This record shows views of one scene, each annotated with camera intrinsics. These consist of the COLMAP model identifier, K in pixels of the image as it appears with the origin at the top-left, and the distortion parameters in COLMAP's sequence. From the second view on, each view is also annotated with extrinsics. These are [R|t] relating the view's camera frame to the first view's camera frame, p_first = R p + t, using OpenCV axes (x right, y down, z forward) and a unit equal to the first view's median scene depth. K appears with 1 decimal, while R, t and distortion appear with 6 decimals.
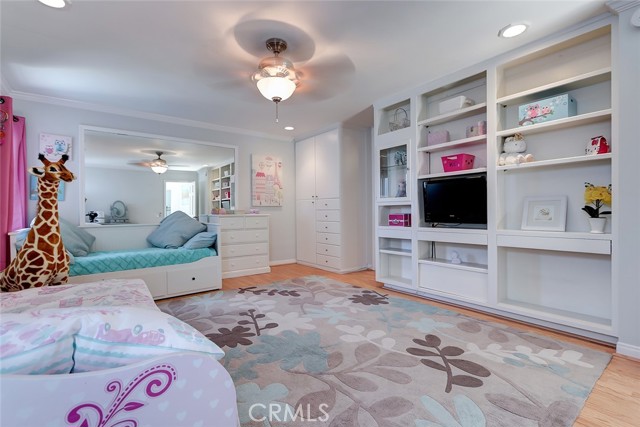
lens RADIAL K [[291.6, 0, 319.4], [0, 291.6, 212.8], [0, 0, 1]] dist [0.006507, 0.000441]
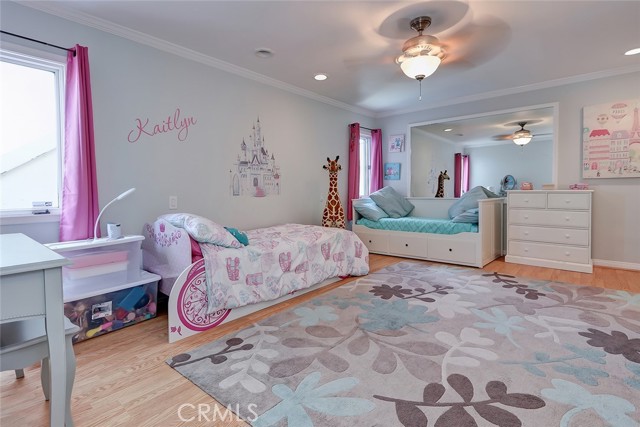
lens RADIAL K [[313.1, 0, 321.6], [0, 313.1, 196.0], [0, 0, 1]] dist [0.006223, -0.000330]
pose [[0.225804, 0.028952, -0.973742, 0.803754], [0.002285, 0.999540, 0.030249, -0.010351], [0.974170, -0.009056, 0.225634, 0.393220]]
